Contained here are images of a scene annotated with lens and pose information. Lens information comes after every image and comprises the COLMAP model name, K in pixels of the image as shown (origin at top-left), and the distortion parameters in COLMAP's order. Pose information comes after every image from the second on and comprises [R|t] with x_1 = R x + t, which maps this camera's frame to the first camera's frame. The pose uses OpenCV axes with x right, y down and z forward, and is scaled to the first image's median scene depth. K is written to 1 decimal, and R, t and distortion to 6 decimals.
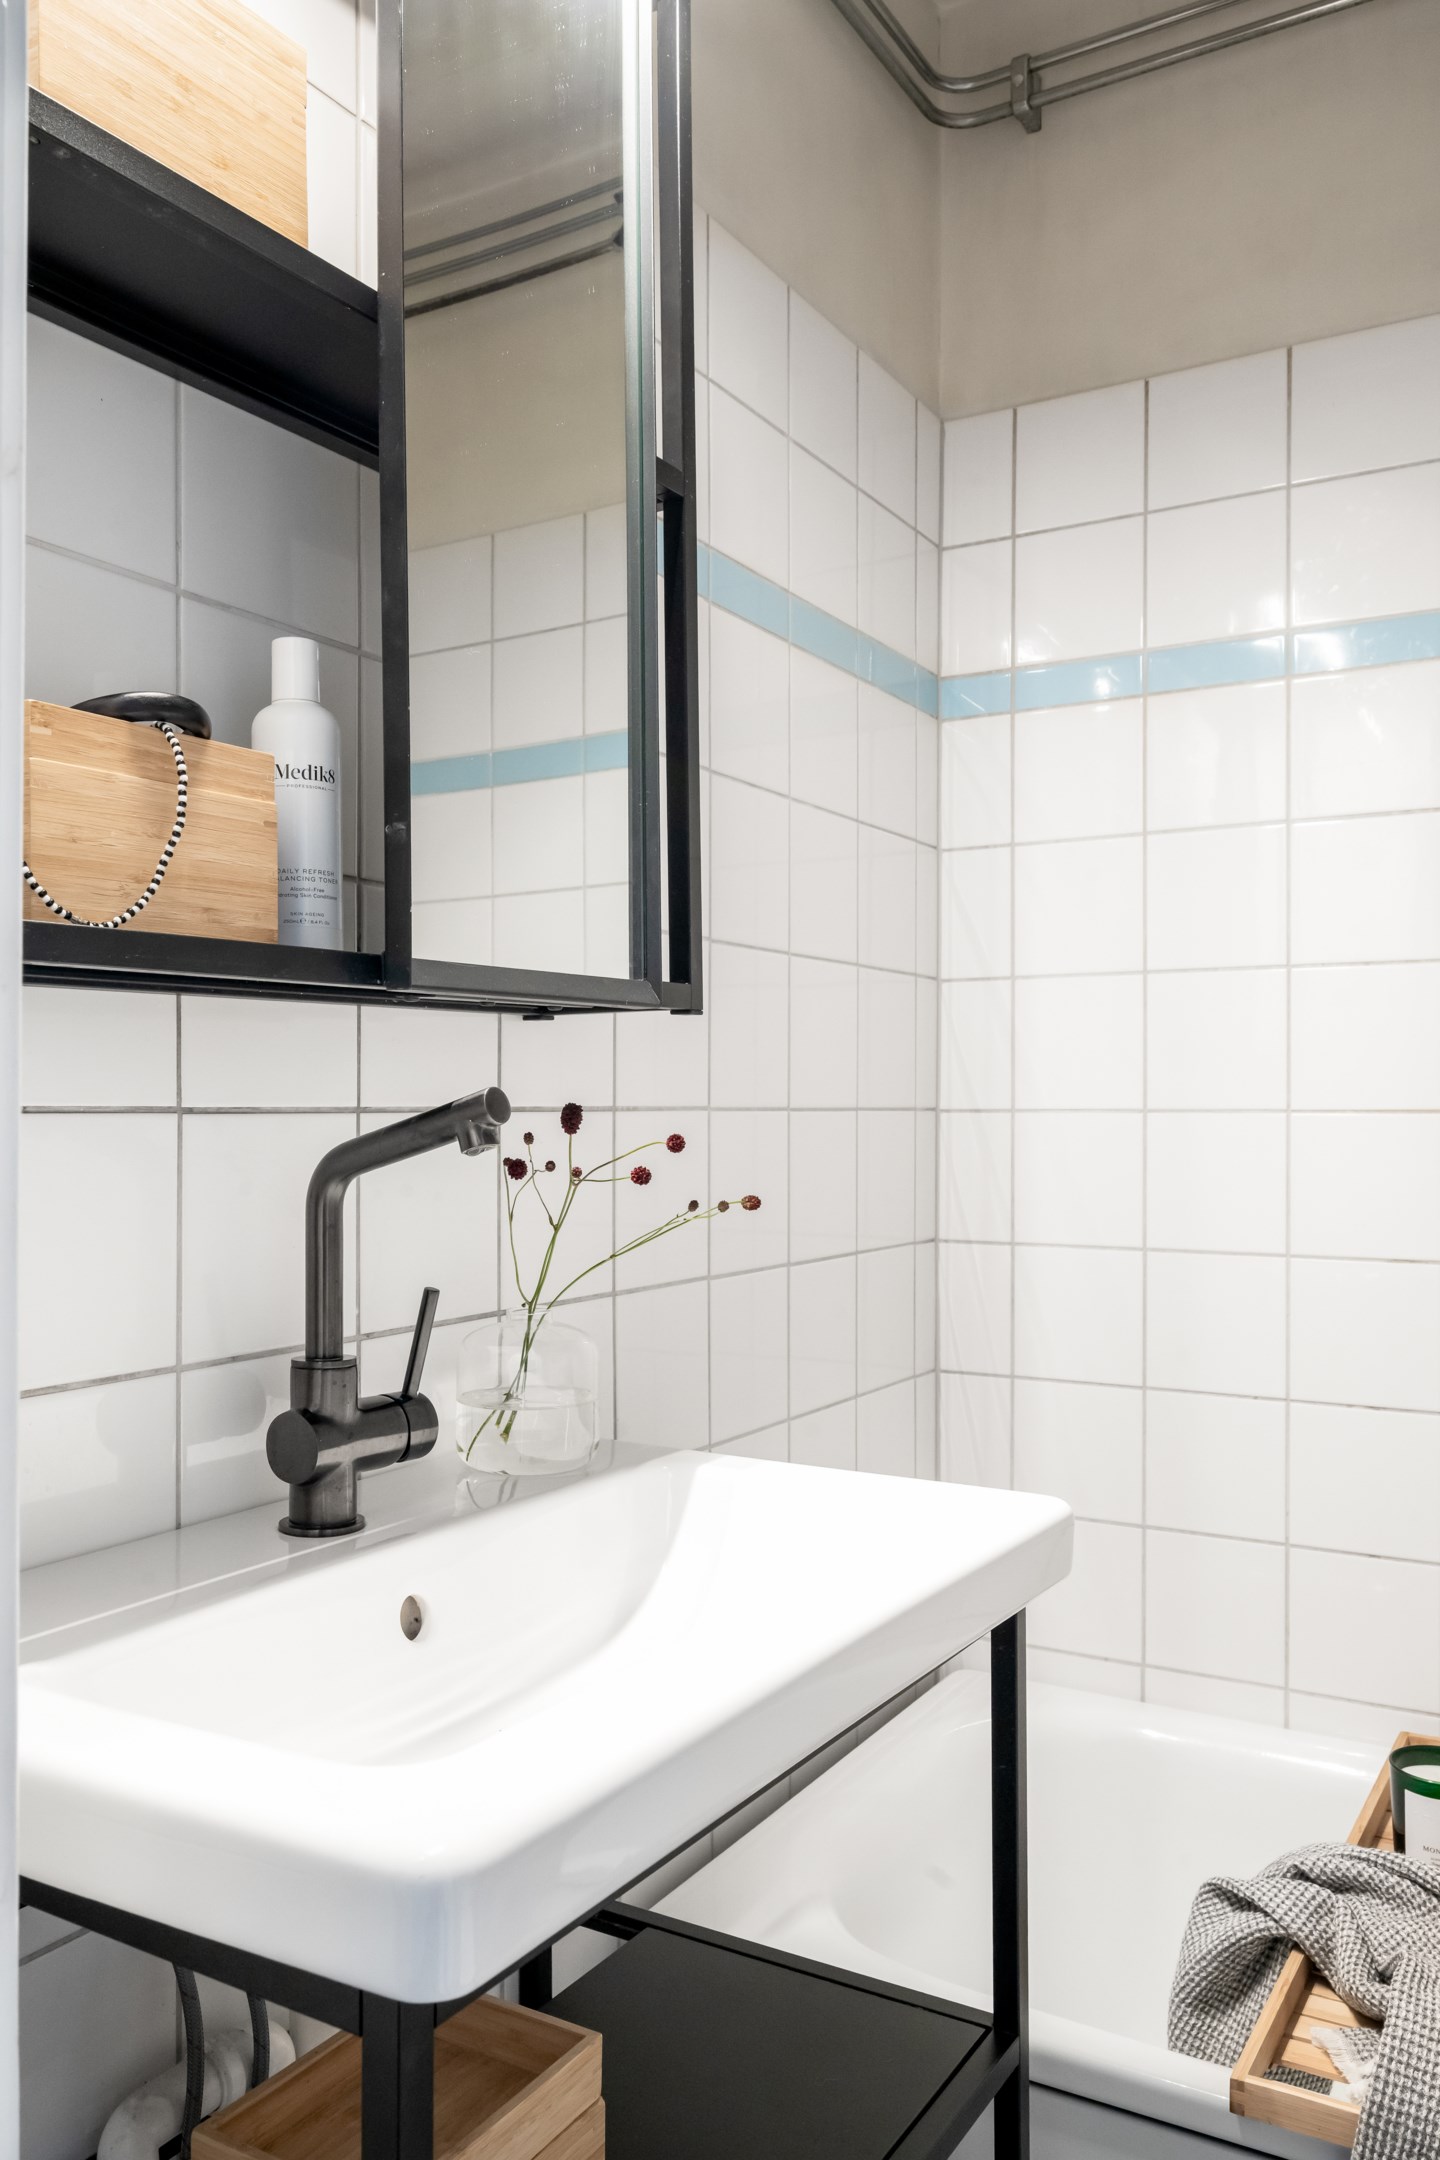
lens RADIAL K [[1664.1, 0, 720.0], [0, 1664.1, 1080.0], [0, 0, 1]] dist [-0.009308, -0.006218]
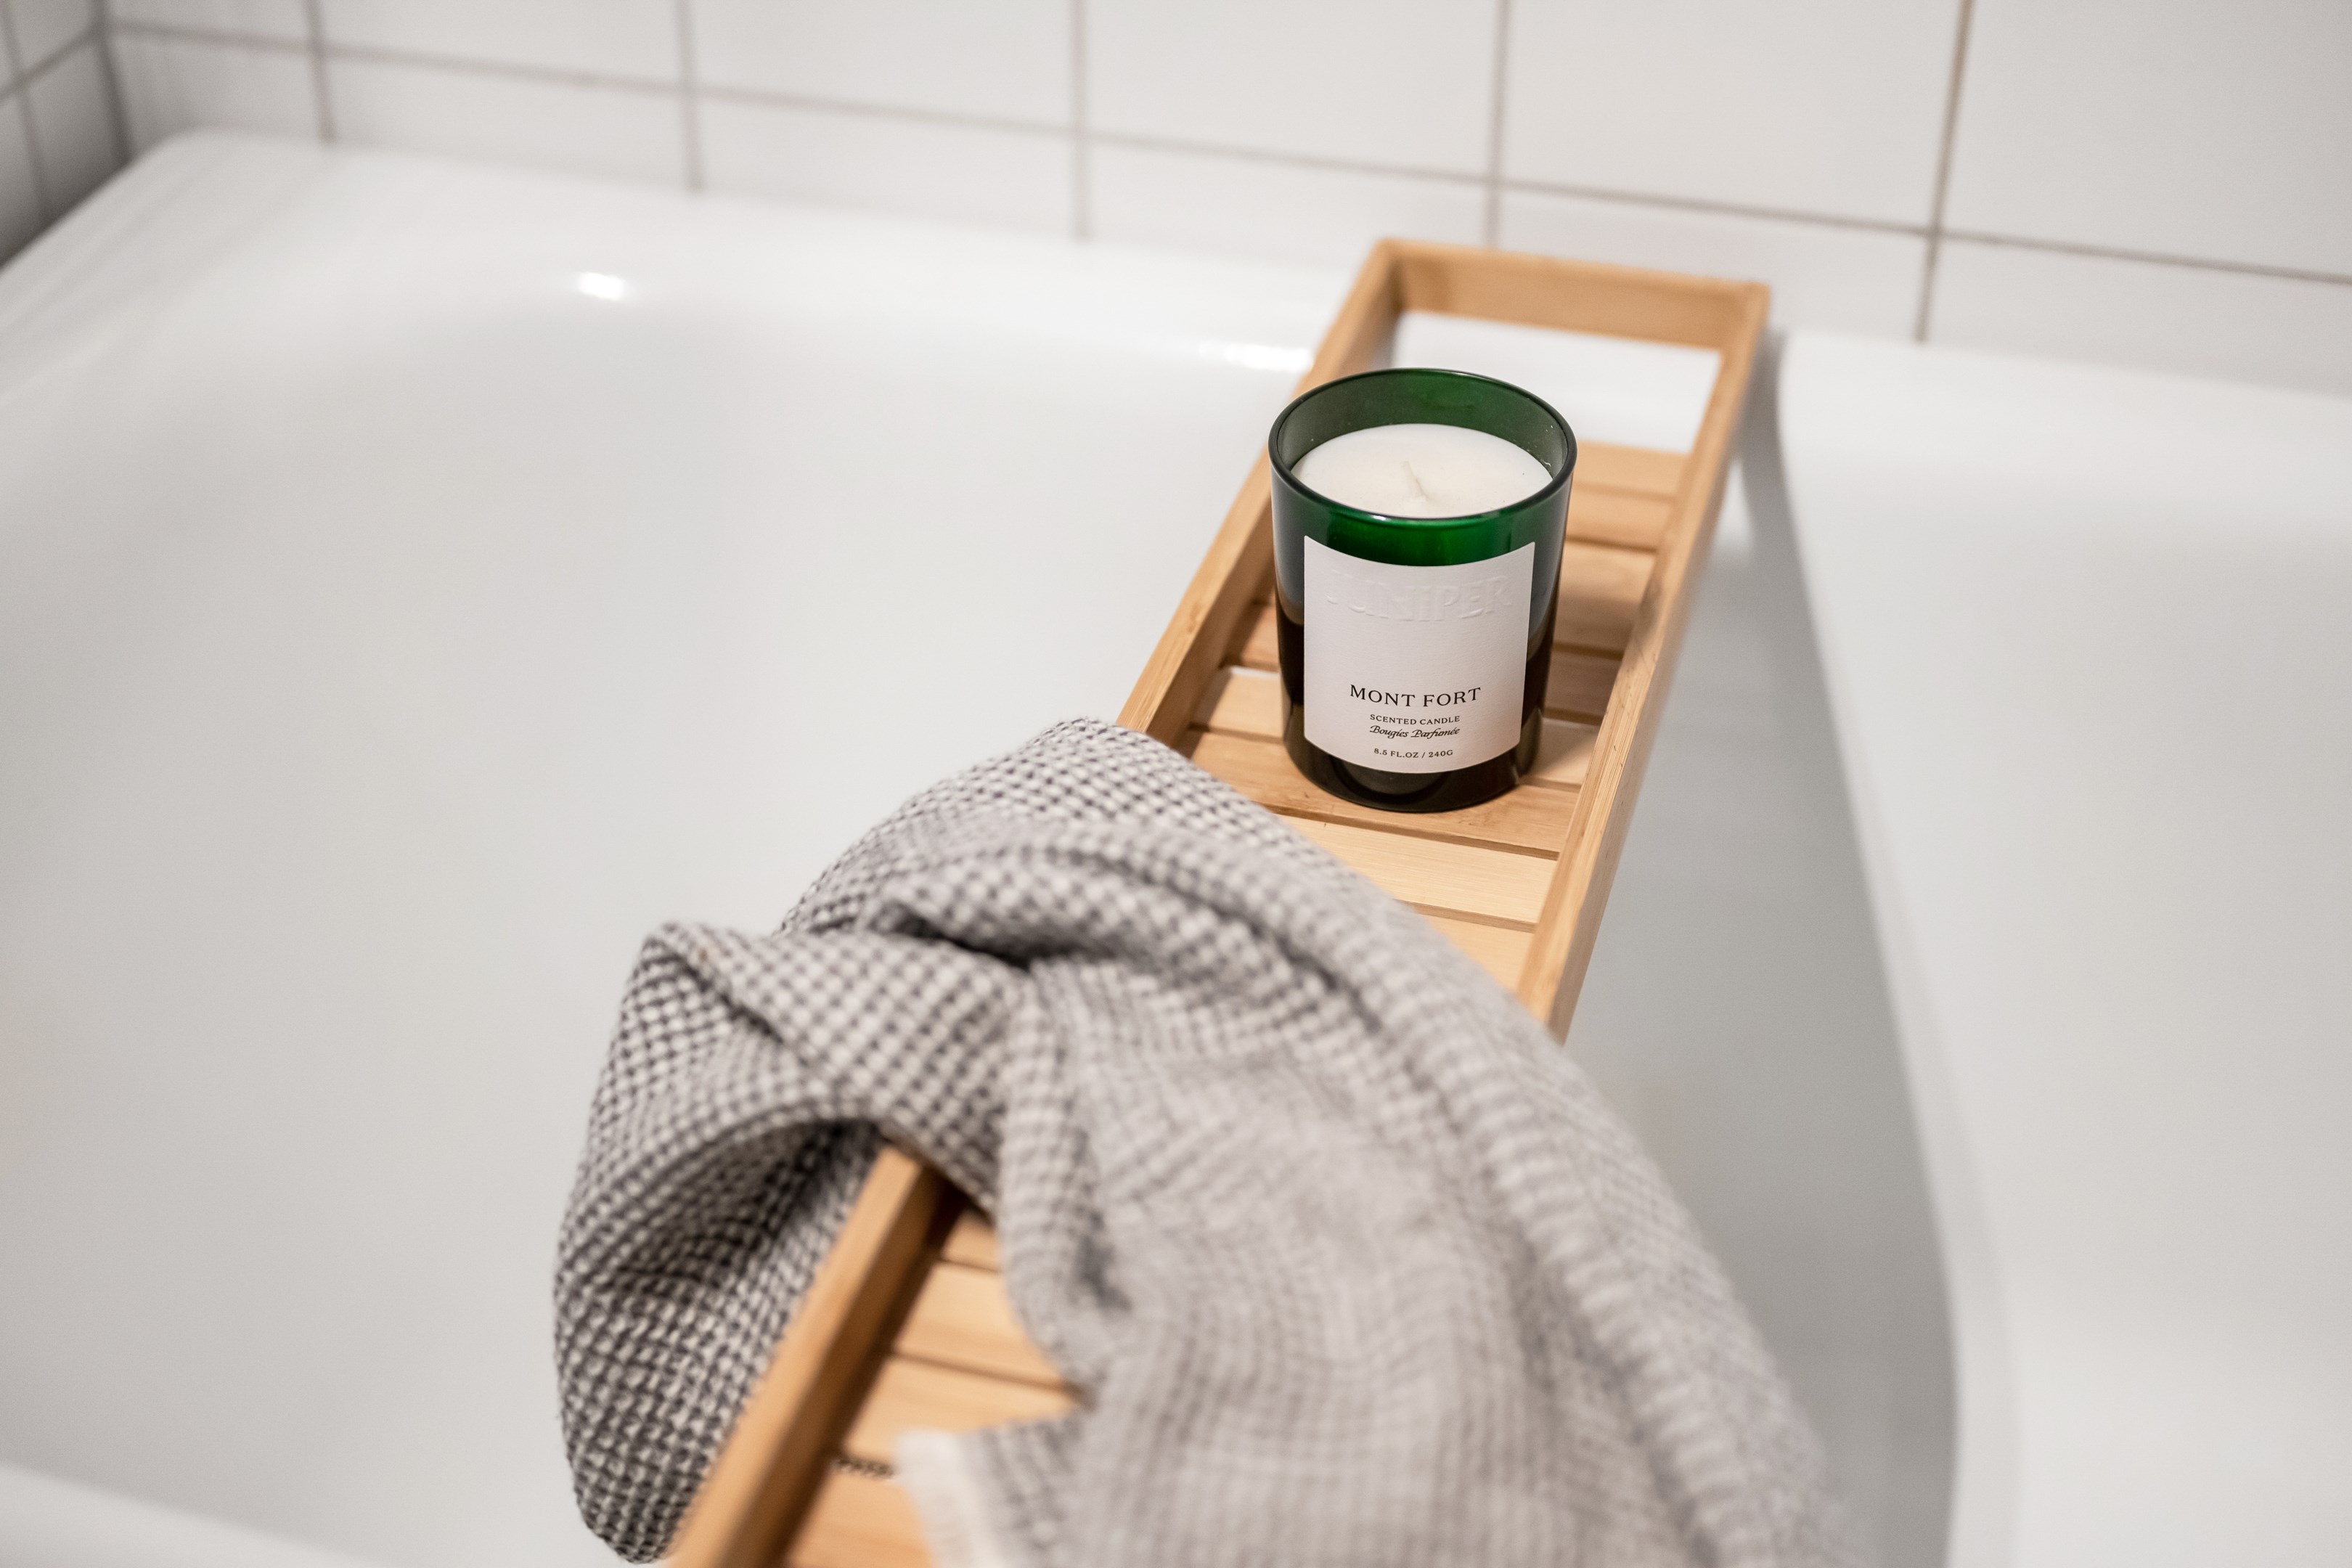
lens RADIAL K [[3289.6, 0, 1176.0], [0, 3289.6, 784.0], [0, 0, 1]] dist [-0.002568, 0.001380]
pose [[0.968214, -0.152949, 0.197911, 0.281430], [0.005509, 0.804098, 0.594471, 0.097709], [-0.250064, -0.574484, 0.779382, 0.531507]]
